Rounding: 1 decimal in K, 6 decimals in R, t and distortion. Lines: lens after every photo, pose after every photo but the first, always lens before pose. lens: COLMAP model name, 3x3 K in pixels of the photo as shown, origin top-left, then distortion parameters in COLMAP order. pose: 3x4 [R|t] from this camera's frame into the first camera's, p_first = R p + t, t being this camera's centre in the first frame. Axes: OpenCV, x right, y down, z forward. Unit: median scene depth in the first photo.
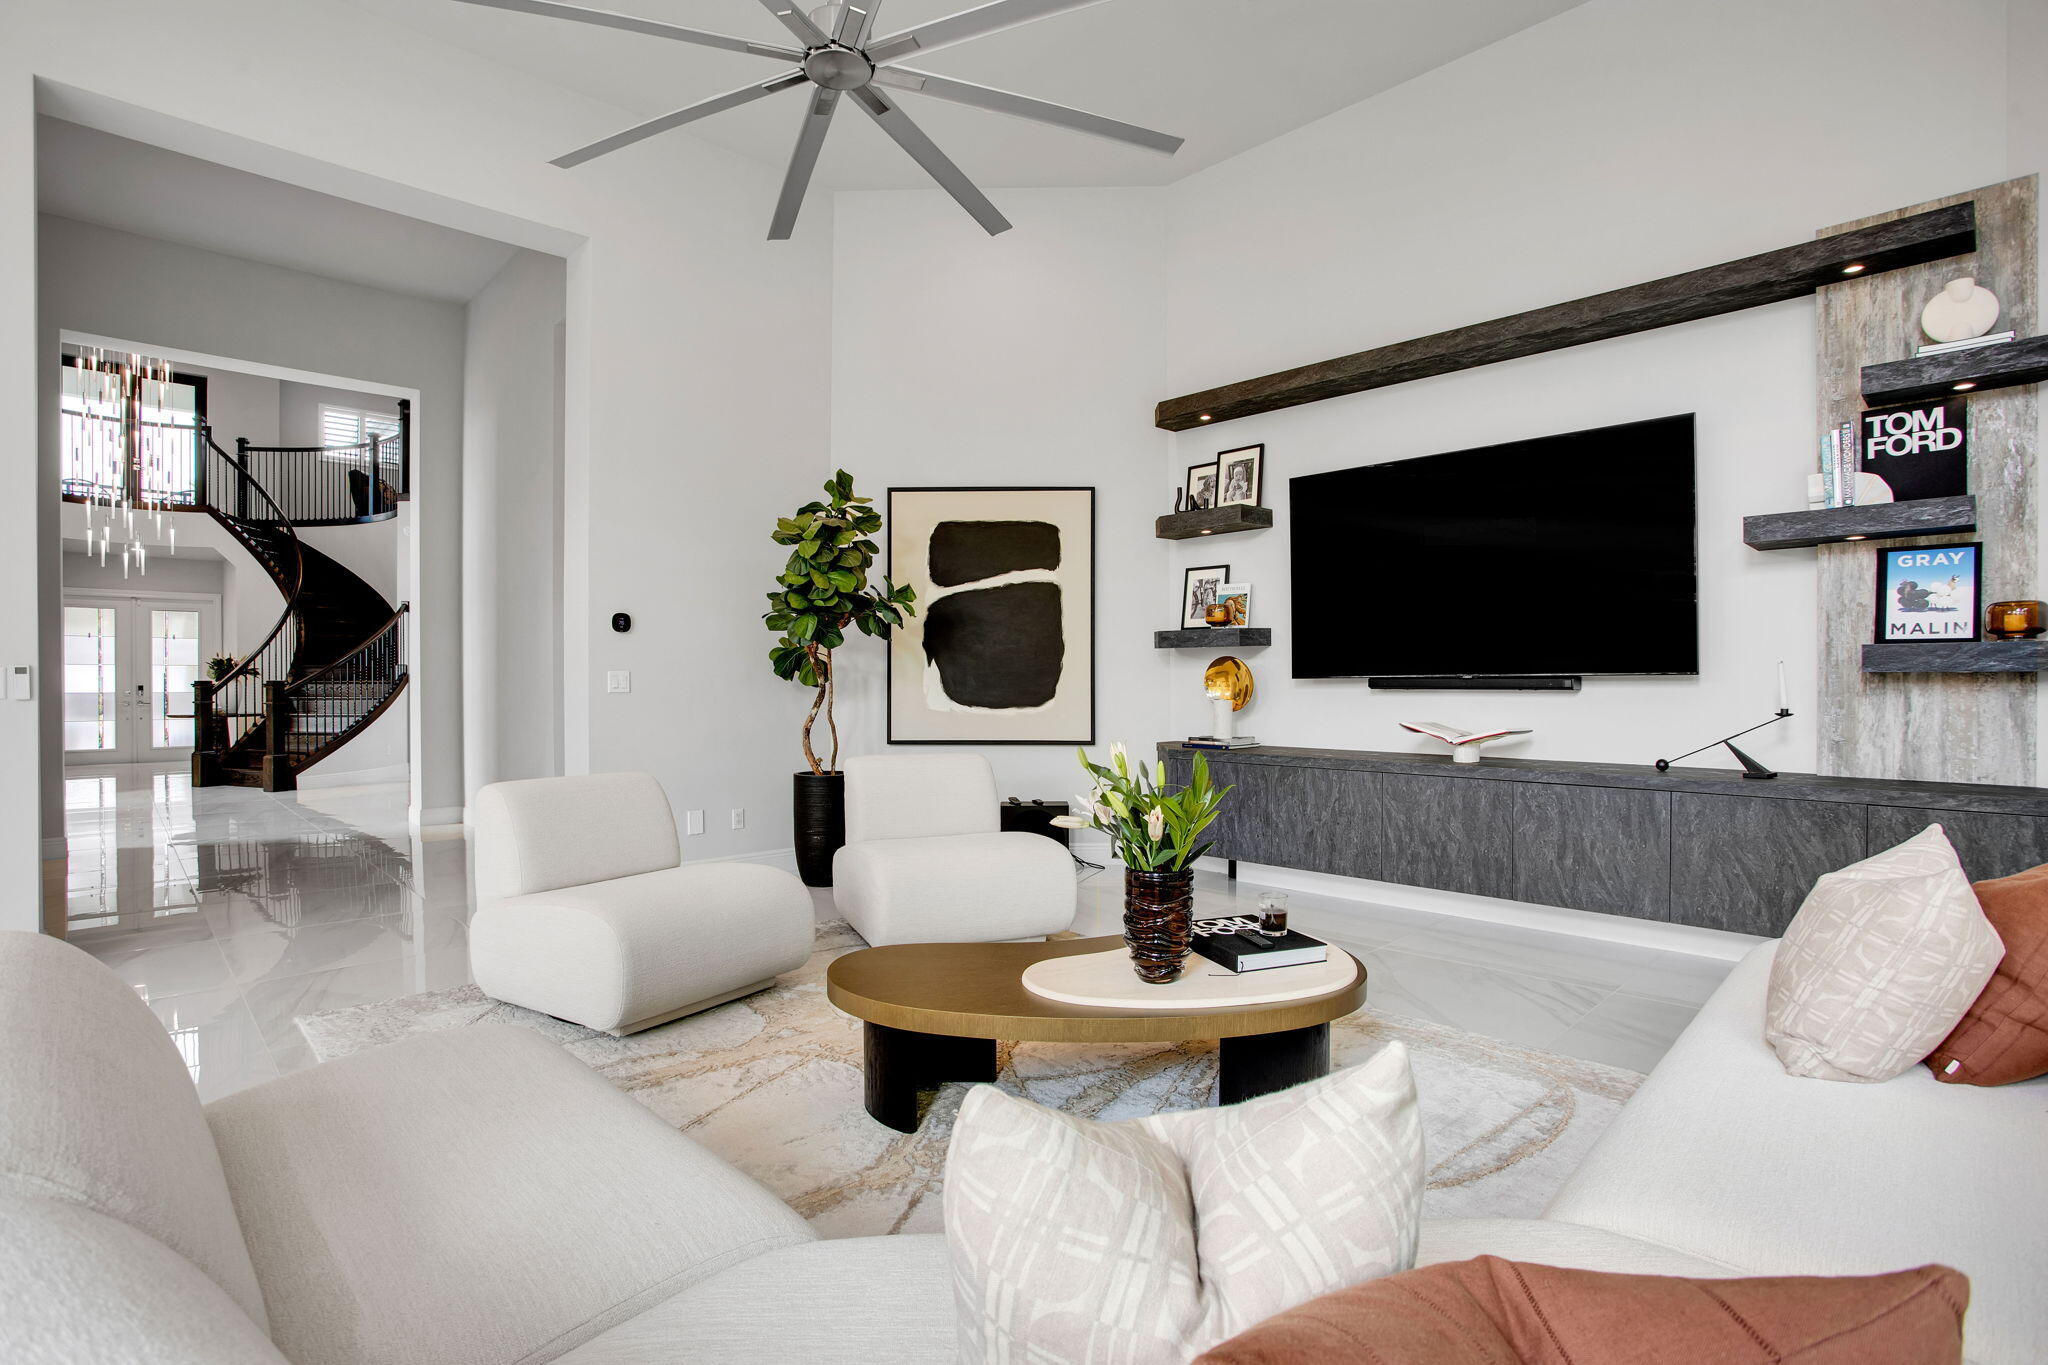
lens RADIAL K [[1007.3, 0, 1023.2], [0, 1007.3, 684.4], [0, 0, 1]] dist [-0.000525, 0.000422]
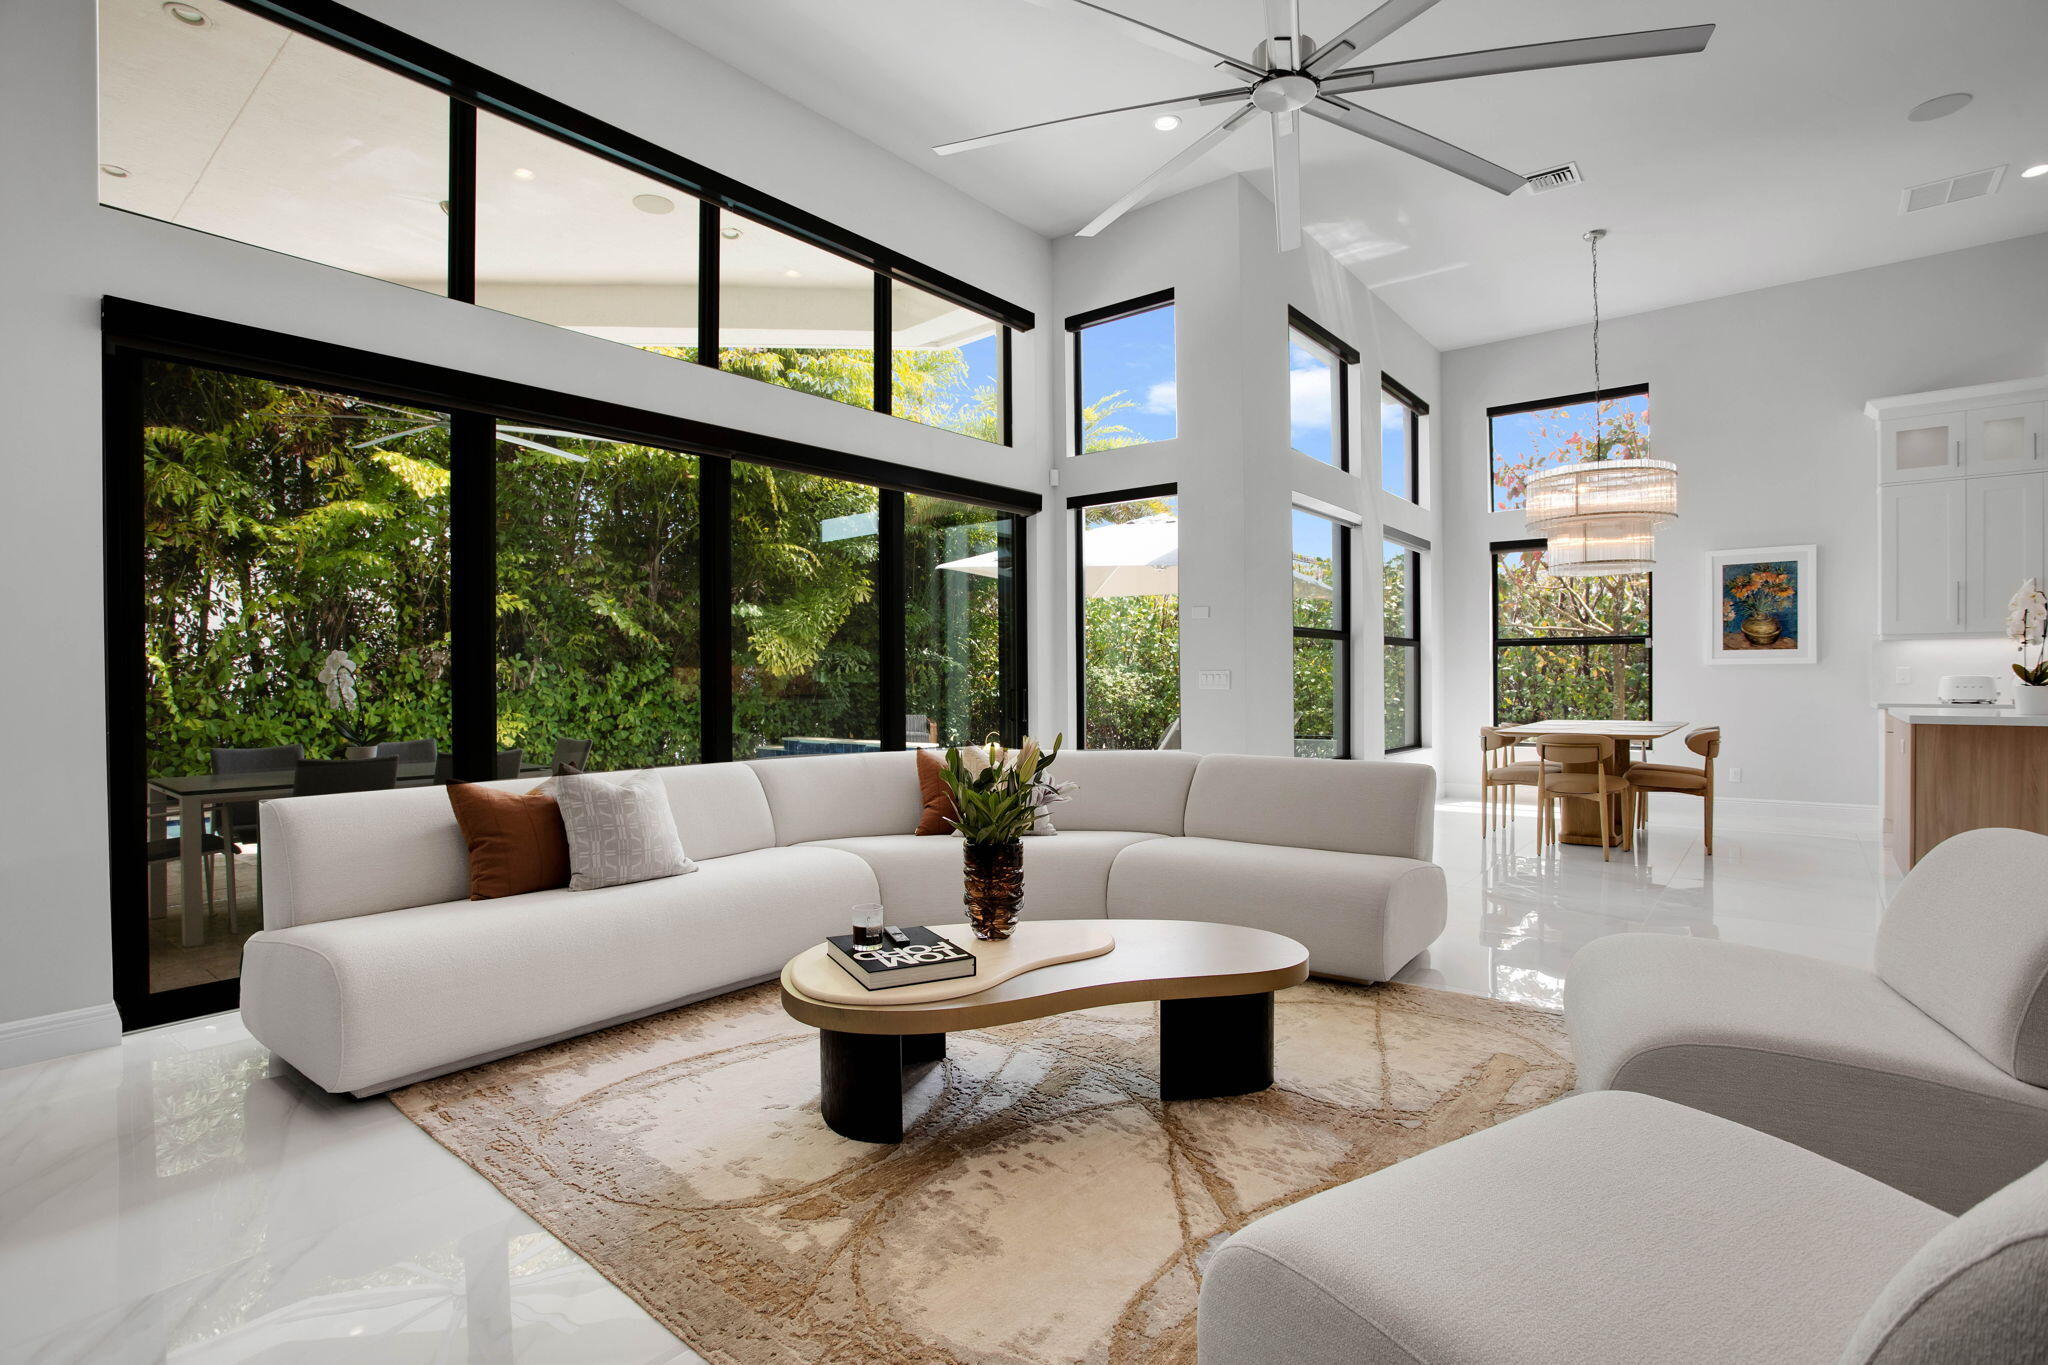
lens RADIAL K [[1007.3, 0, 1025.6], [0, 1007.3, 684.7], [0, 0, 1]] dist [-0.000525, 0.000422]
pose [[-0.990090, 0.004798, -0.140349, 0.229012], [0.004058, 0.999976, 0.005564, 0.000791], [0.140372, 0.004940, -0.990086, 1.908681]]
